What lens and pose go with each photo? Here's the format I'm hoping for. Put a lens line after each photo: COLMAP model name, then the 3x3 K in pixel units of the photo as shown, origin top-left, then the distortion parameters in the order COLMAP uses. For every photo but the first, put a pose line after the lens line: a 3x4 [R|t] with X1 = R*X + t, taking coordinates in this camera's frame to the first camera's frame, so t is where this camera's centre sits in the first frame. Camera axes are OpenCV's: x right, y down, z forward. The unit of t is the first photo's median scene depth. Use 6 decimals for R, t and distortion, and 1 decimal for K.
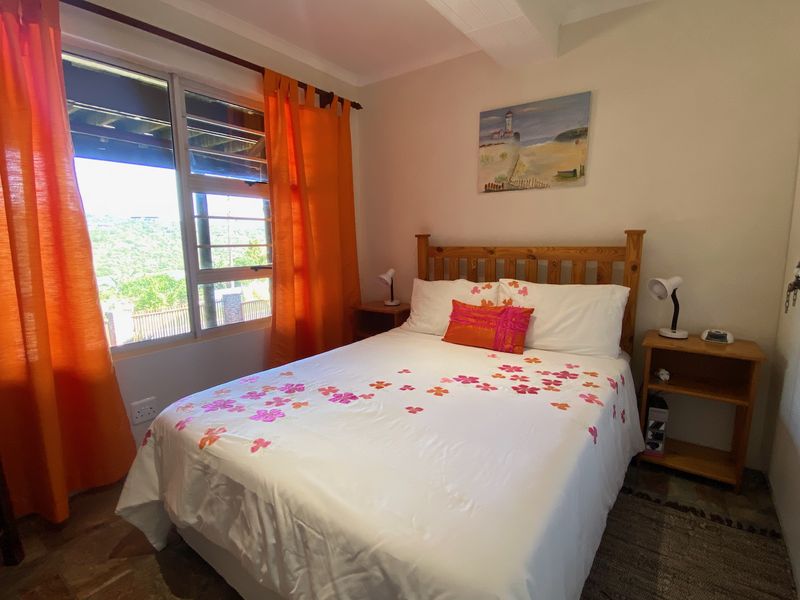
lens RADIAL K [[397.9, 0, 406.2], [0, 397.9, 300.7], [0, 0, 1]] dist [0.079799, -0.095915]
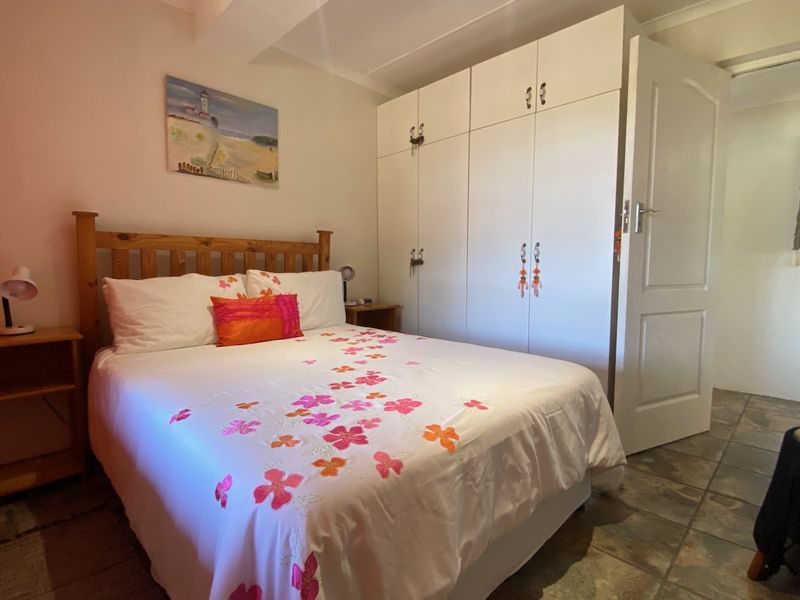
lens RADIAL K [[397.9, 0, 406.2], [0, 397.9, 300.7], [0, 0, 1]] dist [0.079799, -0.095915]
pose [[0.152590, -0.073891, 0.985523, -0.656508], [0.154667, 0.986699, 0.050032, 0.027455], [-0.976112, 0.144793, 0.161988, 0.503701]]
